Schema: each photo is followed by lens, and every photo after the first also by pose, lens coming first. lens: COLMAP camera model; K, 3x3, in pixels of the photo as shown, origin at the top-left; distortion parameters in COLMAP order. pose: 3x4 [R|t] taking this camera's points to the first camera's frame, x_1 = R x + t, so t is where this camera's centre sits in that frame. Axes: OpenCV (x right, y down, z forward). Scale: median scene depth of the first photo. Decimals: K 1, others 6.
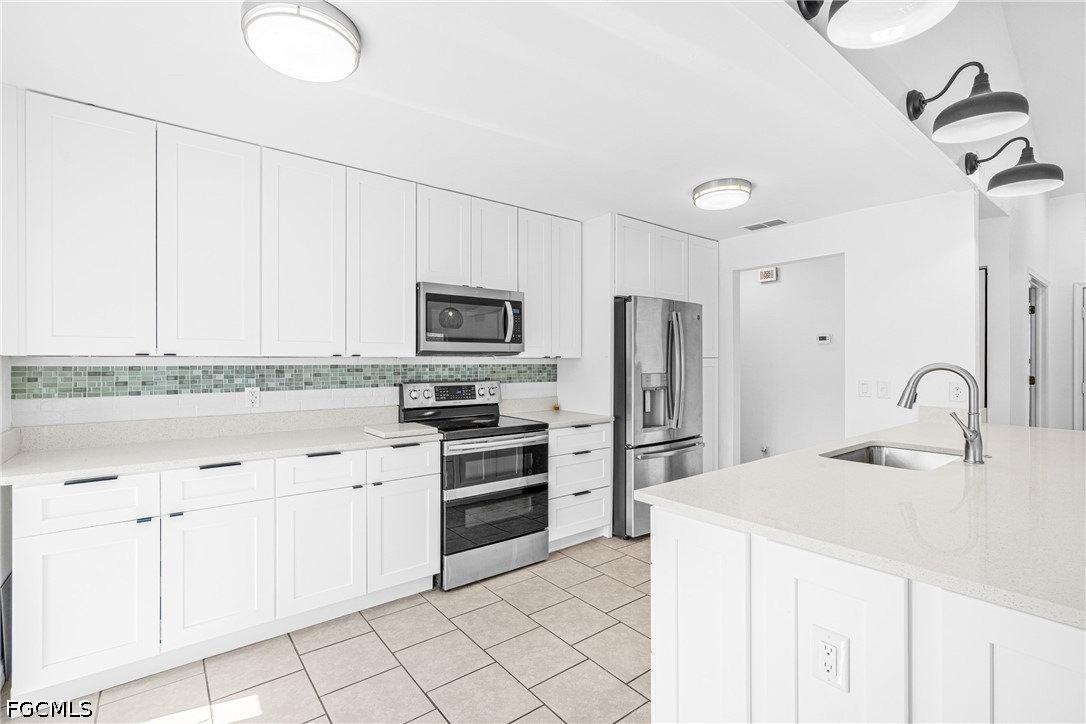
lens RADIAL K [[496.1, 0, 536.7], [0, 496.1, 363.9], [0, 0, 1]] dist [-0.001872, 0.000773]
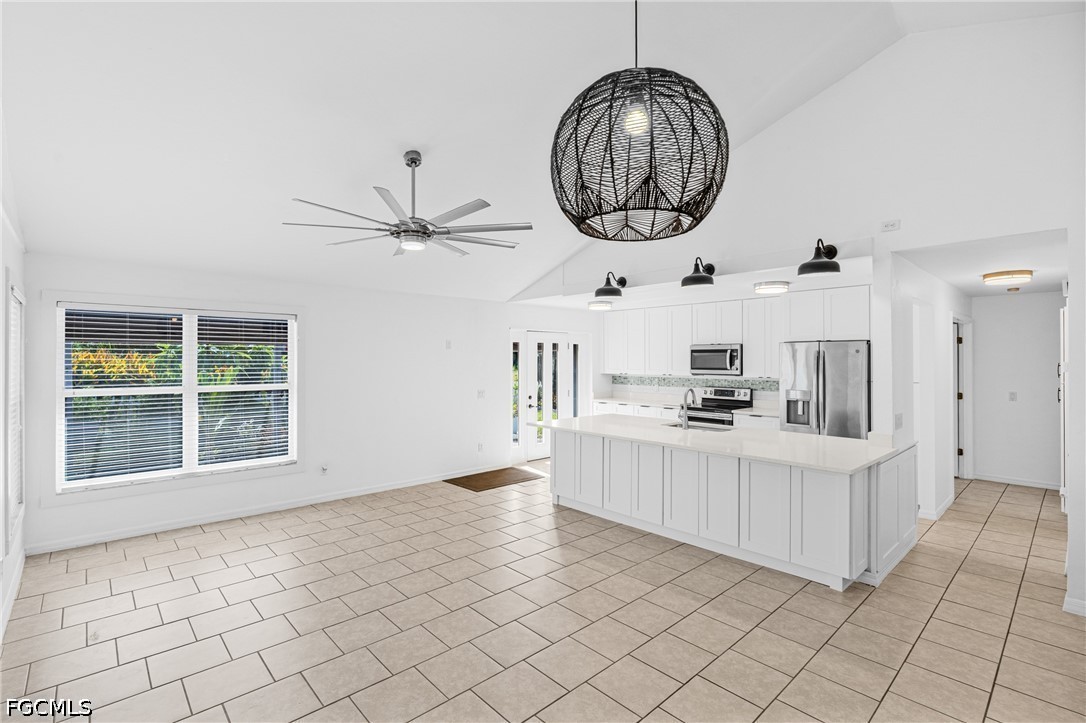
lens RADIAL K [[496.1, 0, 536.7], [0, 496.1, 363.4], [0, 0, 1]] dist [-0.001872, 0.000773]
pose [[0.075863, 0.008546, -0.997082, 2.061896], [-0.005790, 0.999950, 0.008130, -0.087343], [0.997101, 0.005156, 0.075908, 0.057737]]
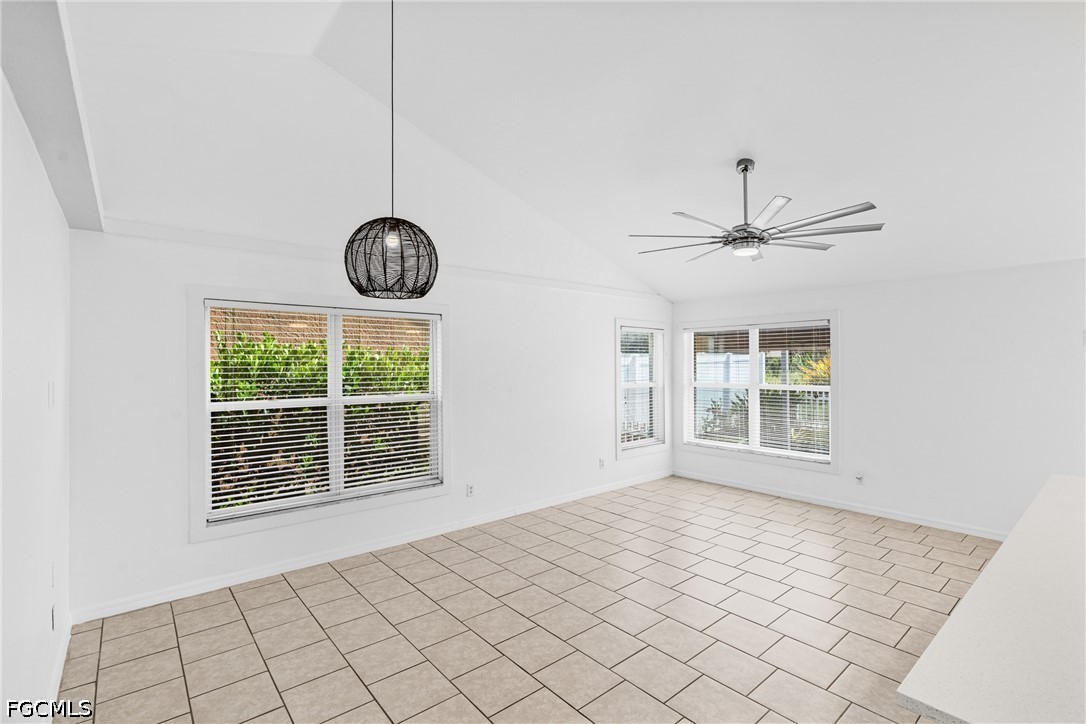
lens RADIAL K [[496.1, 0, 536.7], [0, 496.1, 363.9], [0, 0, 1]] dist [-0.001872, 0.000773]
pose [[-0.999280, 0.005767, -0.037498, 1.396768], [0.005557, 0.999968, 0.005719, -0.091866], [0.037530, 0.005506, -0.999280, 1.066771]]
